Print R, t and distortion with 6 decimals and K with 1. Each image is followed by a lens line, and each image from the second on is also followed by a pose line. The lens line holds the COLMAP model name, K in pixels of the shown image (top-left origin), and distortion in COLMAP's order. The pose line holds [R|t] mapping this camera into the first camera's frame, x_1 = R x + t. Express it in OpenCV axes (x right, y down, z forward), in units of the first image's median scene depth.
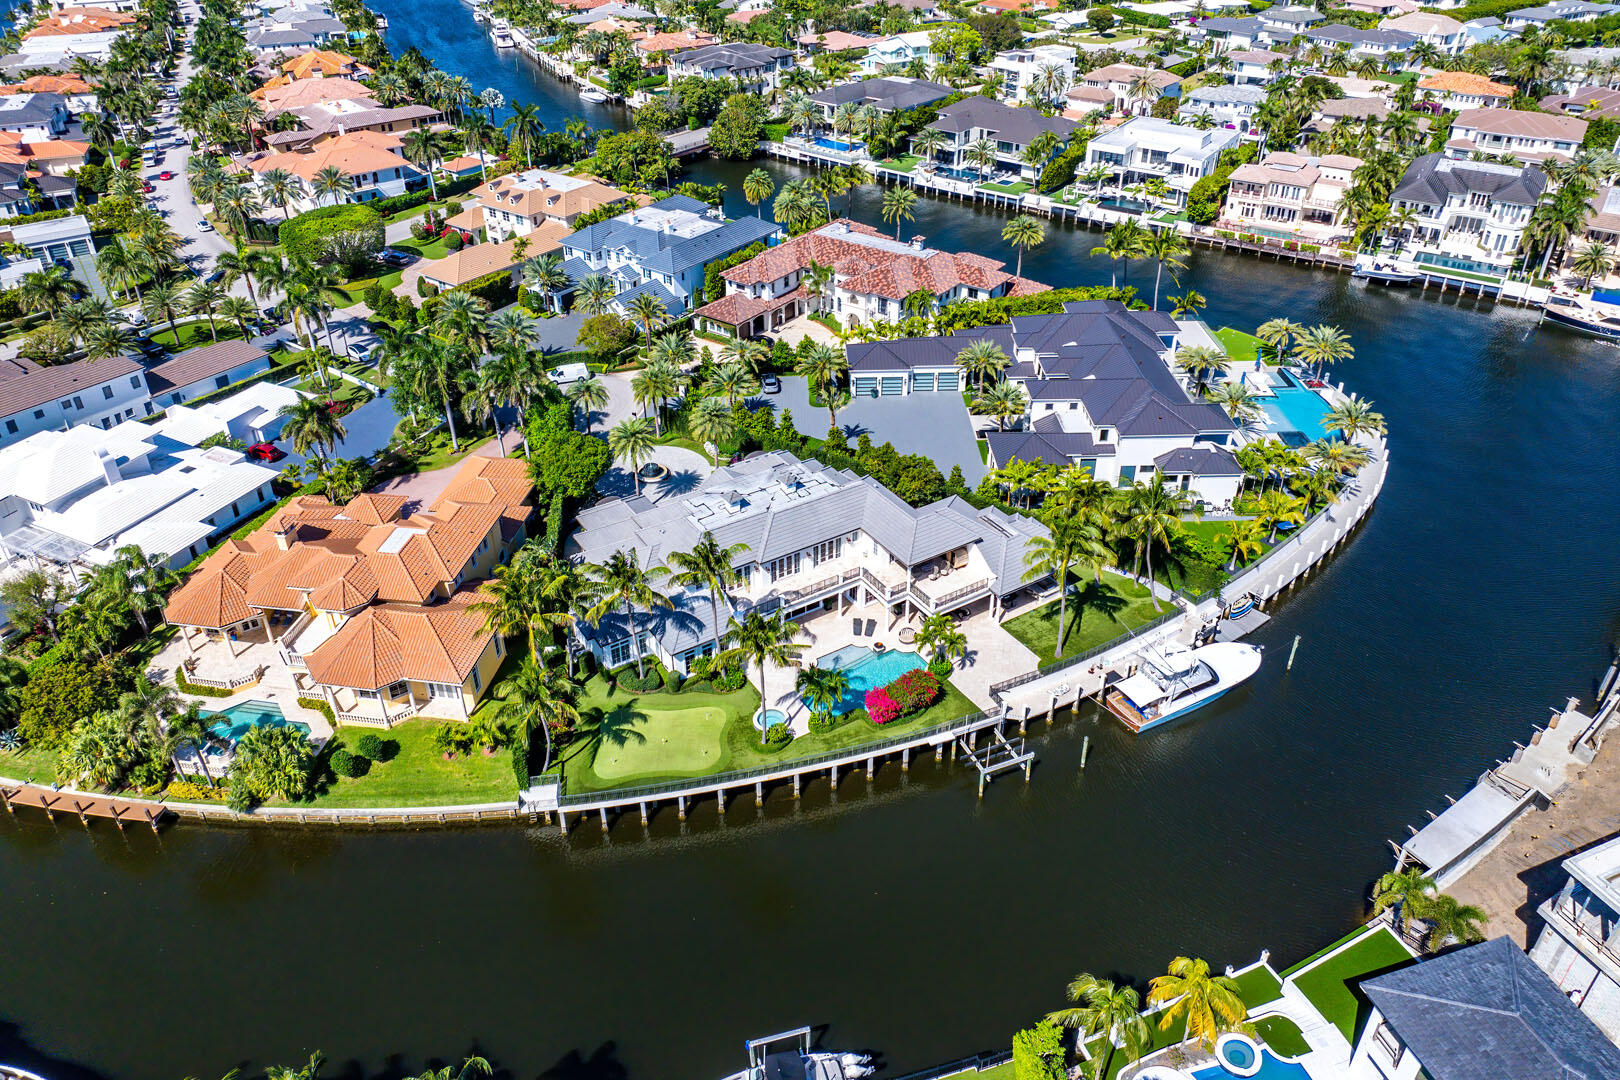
lens RADIAL K [[1195.3, 0, 810.0], [0, 1195.3, 540.0], [0, 0, 1]] dist [-0.001796, -0.059694]
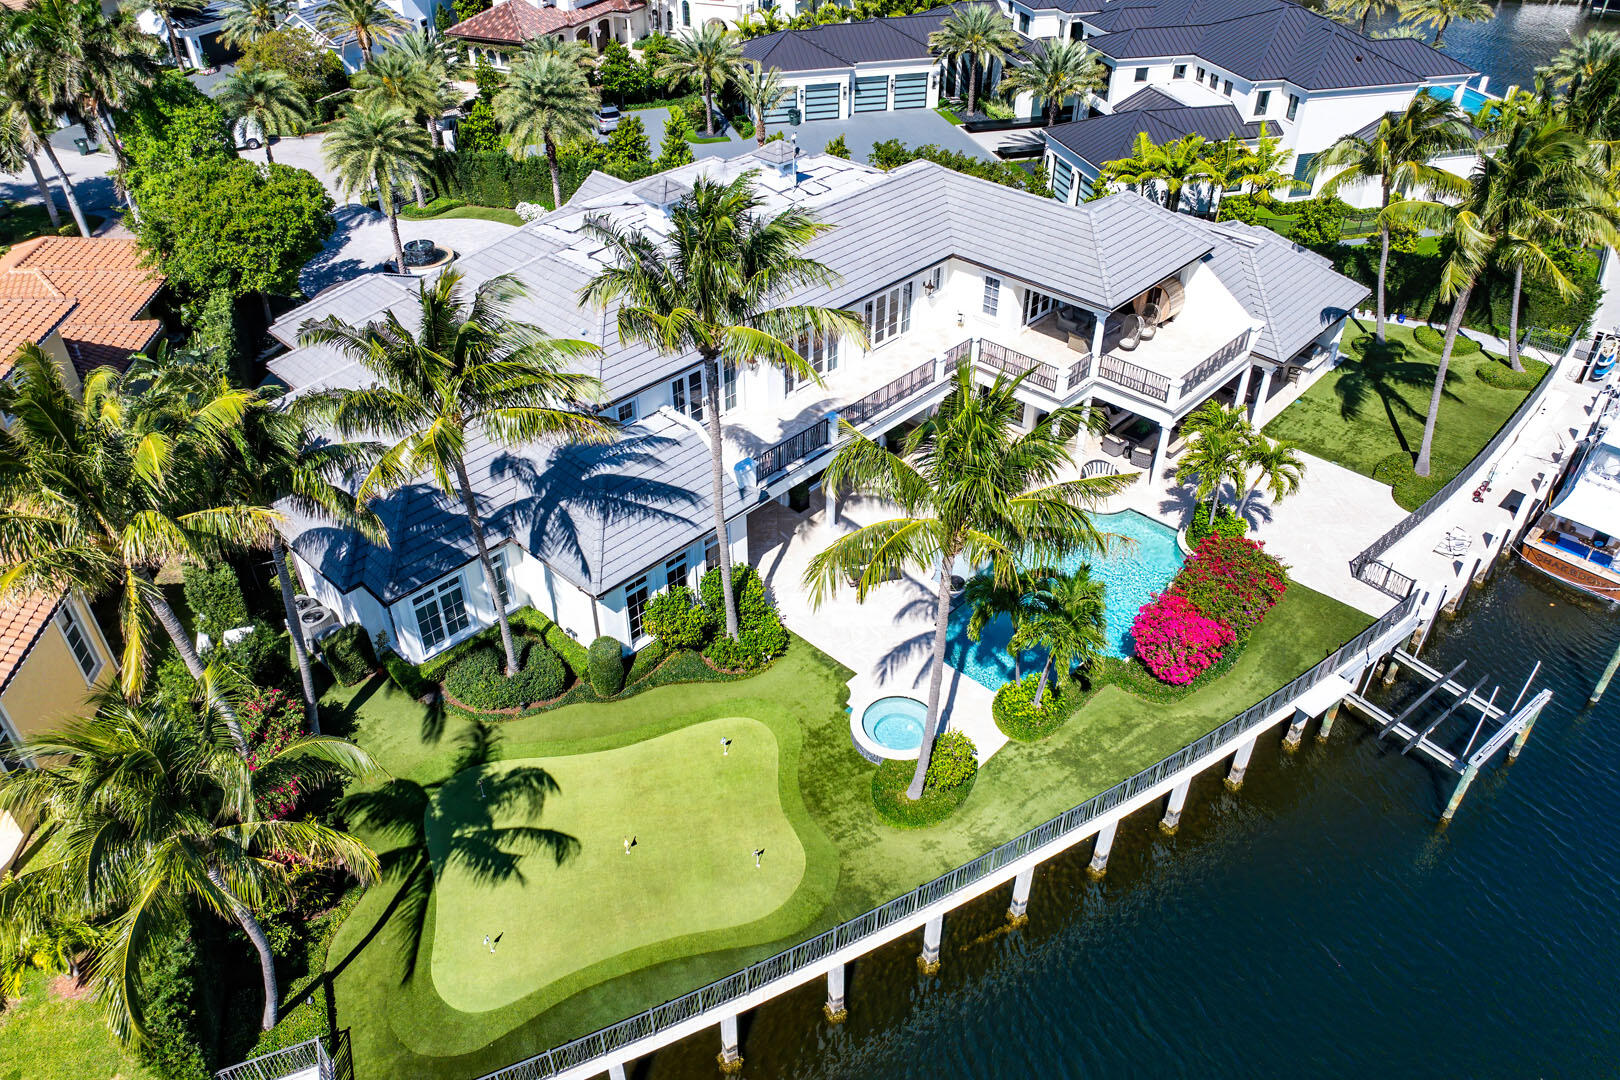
lens RADIAL K [[1195.3, 0, 810.0], [0, 1195.3, 540.0], [0, 0, 1]] dist [-0.001796, -0.059694]
pose [[0.968630, -0.142373, 0.203680, -0.120005], [0.133339, 0.989402, 0.057485, 0.065189], [-0.209705, -0.028523, 0.977349, 0.614420]]
